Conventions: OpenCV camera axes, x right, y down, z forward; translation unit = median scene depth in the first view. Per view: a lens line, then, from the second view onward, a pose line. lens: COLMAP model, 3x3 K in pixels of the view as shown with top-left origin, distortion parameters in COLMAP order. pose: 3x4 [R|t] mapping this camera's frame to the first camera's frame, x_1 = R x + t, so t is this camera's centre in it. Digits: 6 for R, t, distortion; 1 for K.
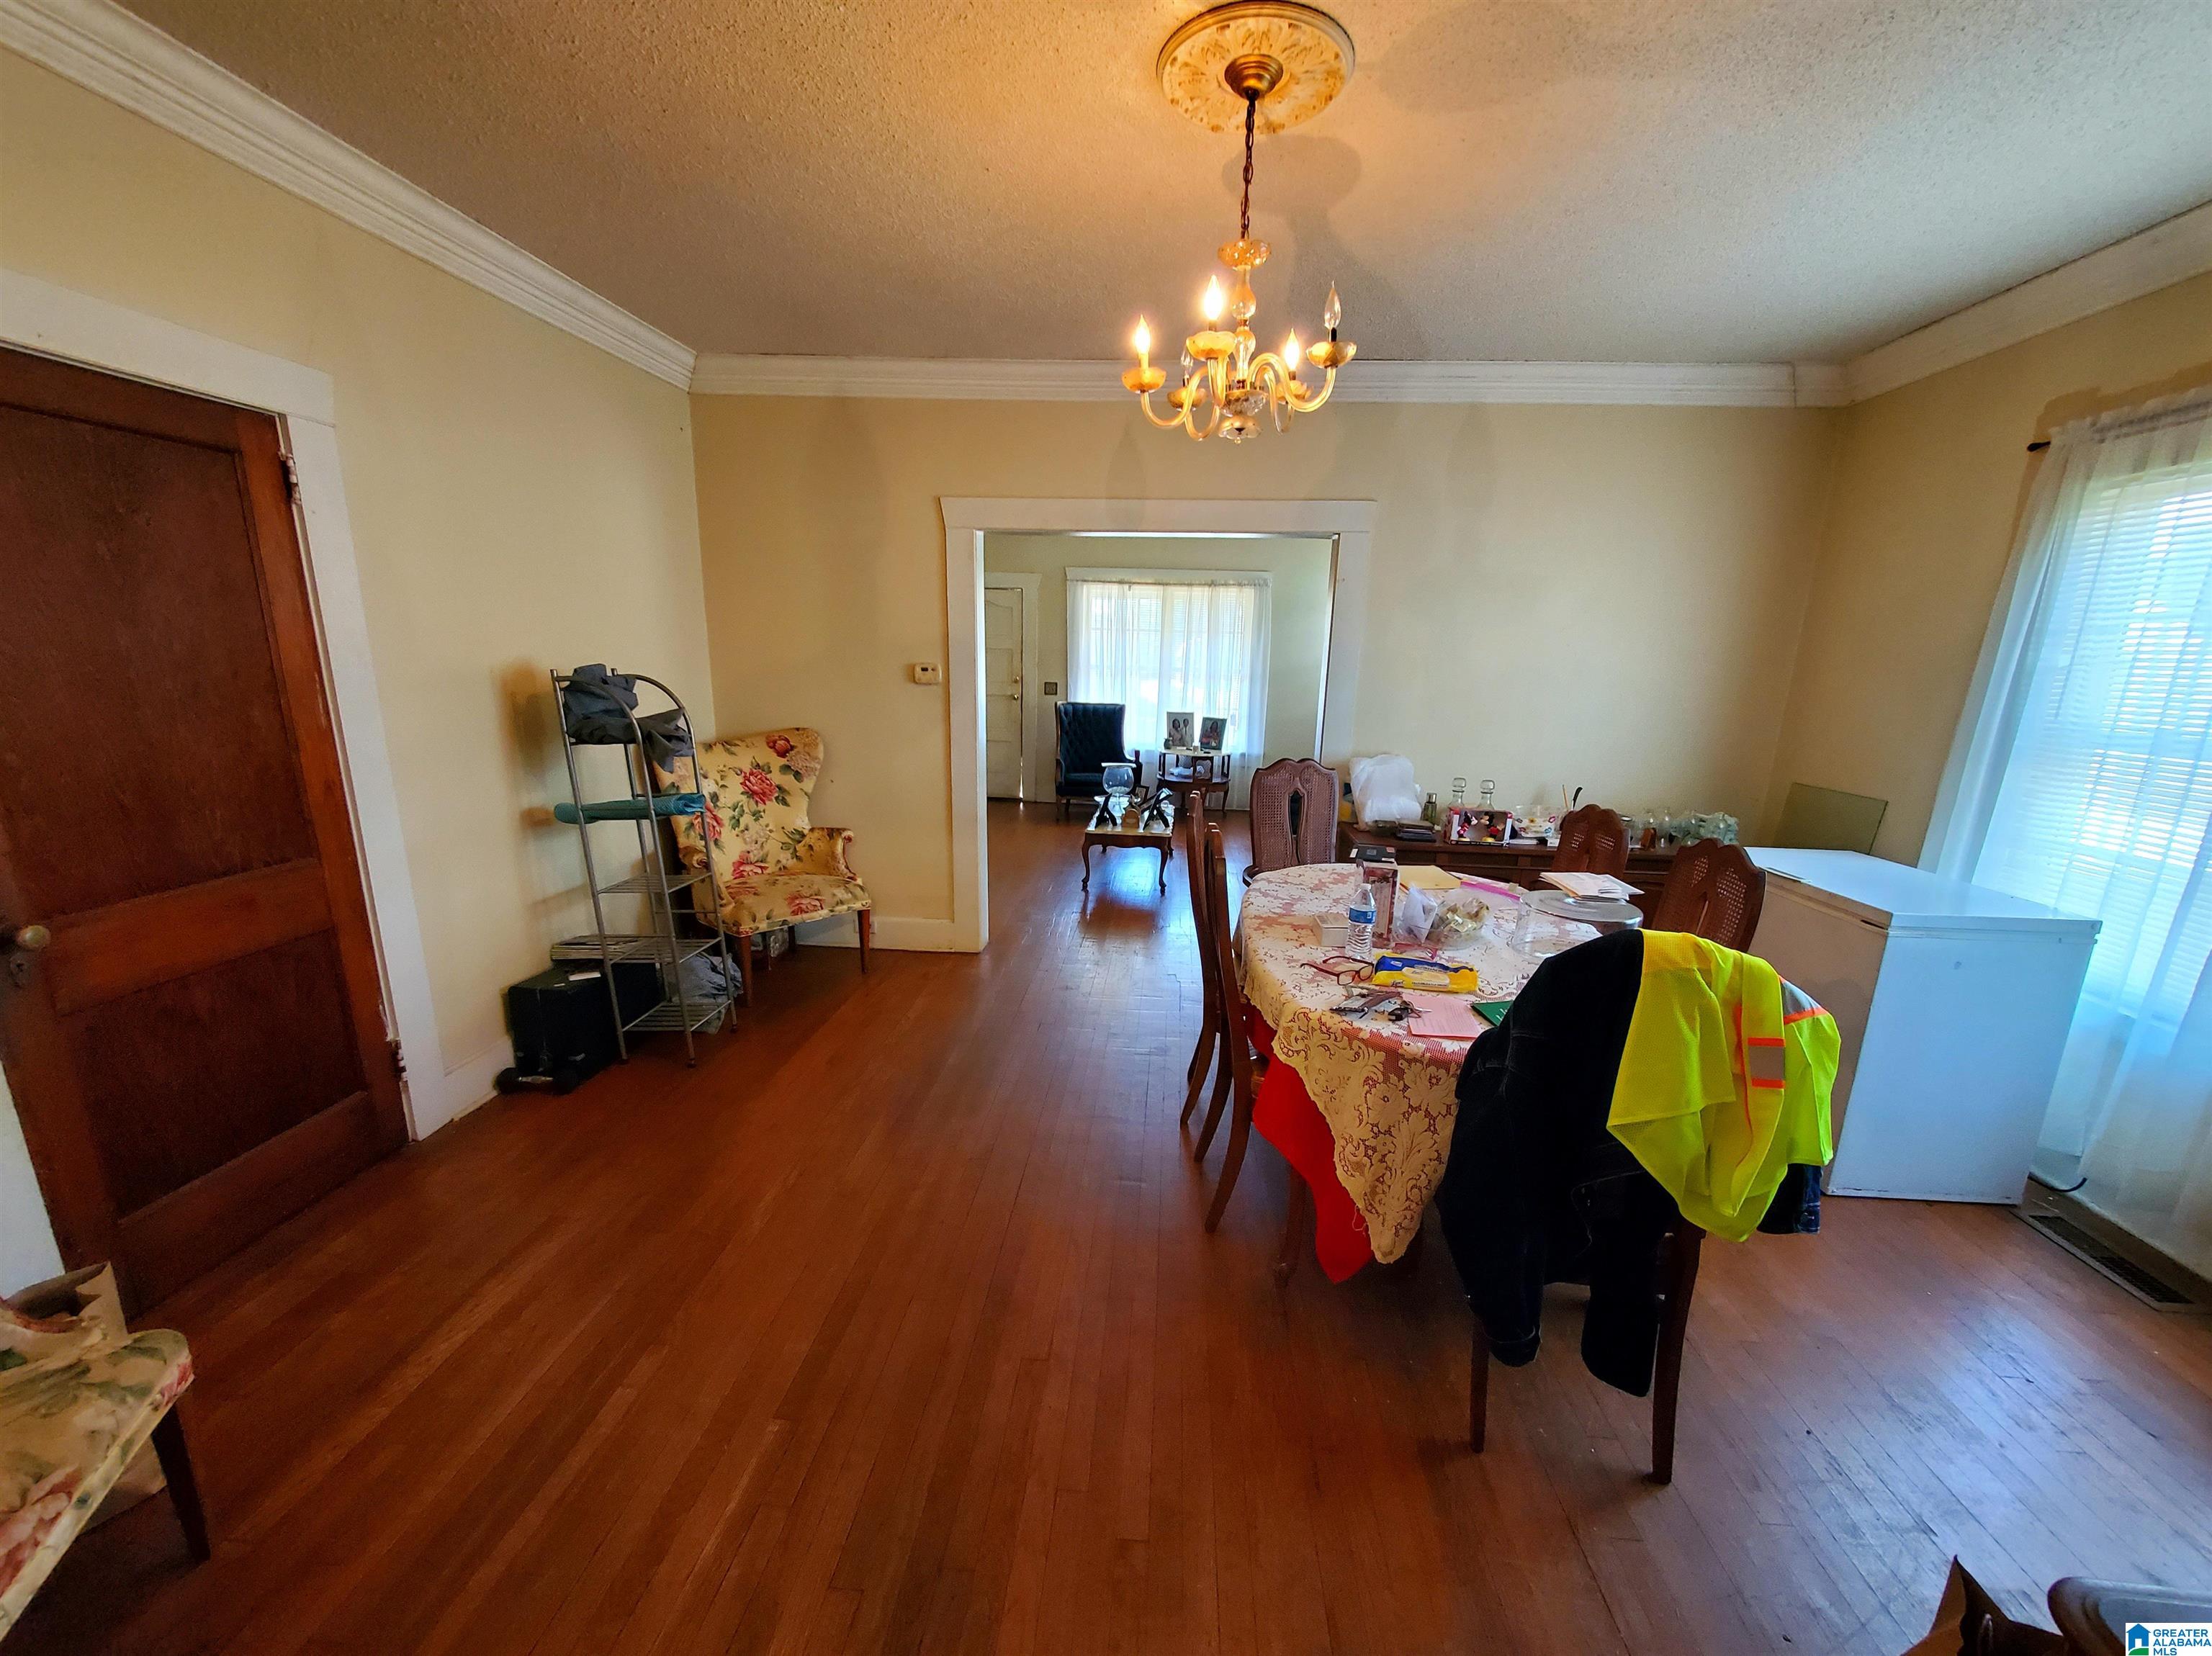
lens RADIAL K [[886.1, 0, 1110.6], [0, 886.1, 866.2], [0, 0, 1]] dist [-0.000810, -0.000157]
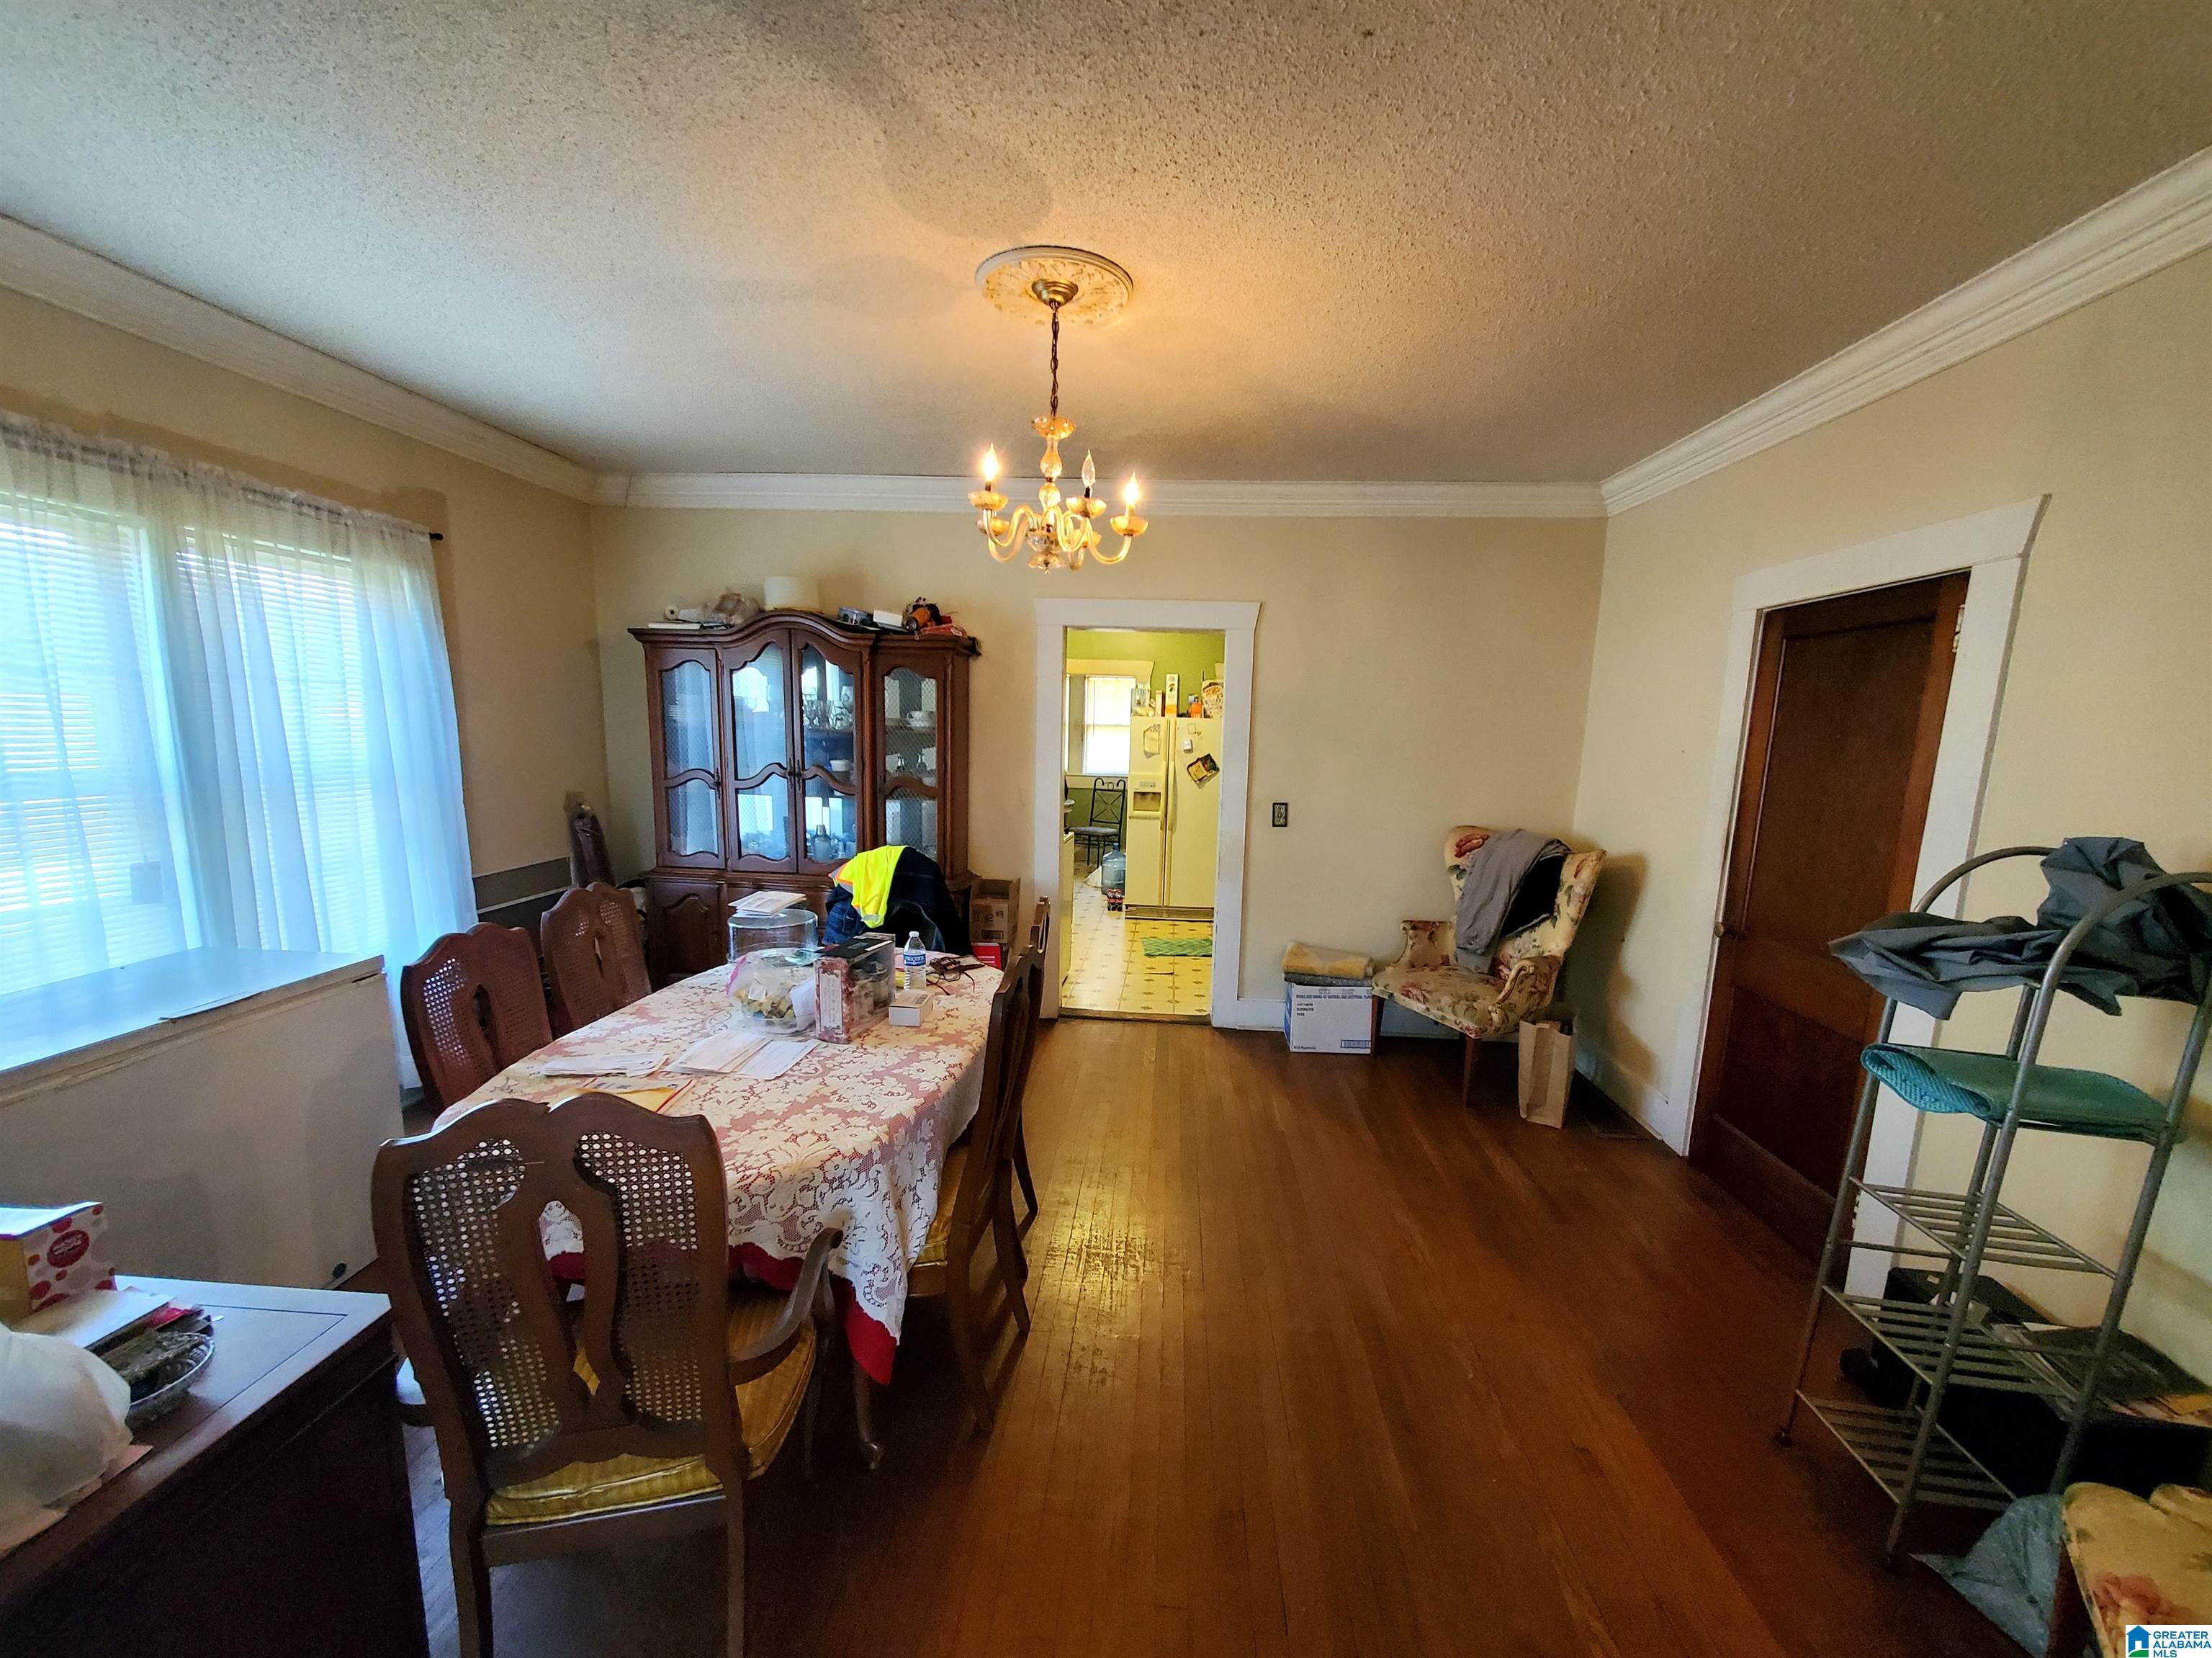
lens RADIAL K [[886.2, 0, 1110.6], [0, 886.2, 867.2], [0, 0, 1]] dist [-0.000810, -0.000157]
pose [[-0.998619, -0.052535, 0.000303, 0.028502], [-0.048141, 0.917358, 0.395140, -0.459206], [-0.021037, 0.394580, -0.918621, 1.752130]]
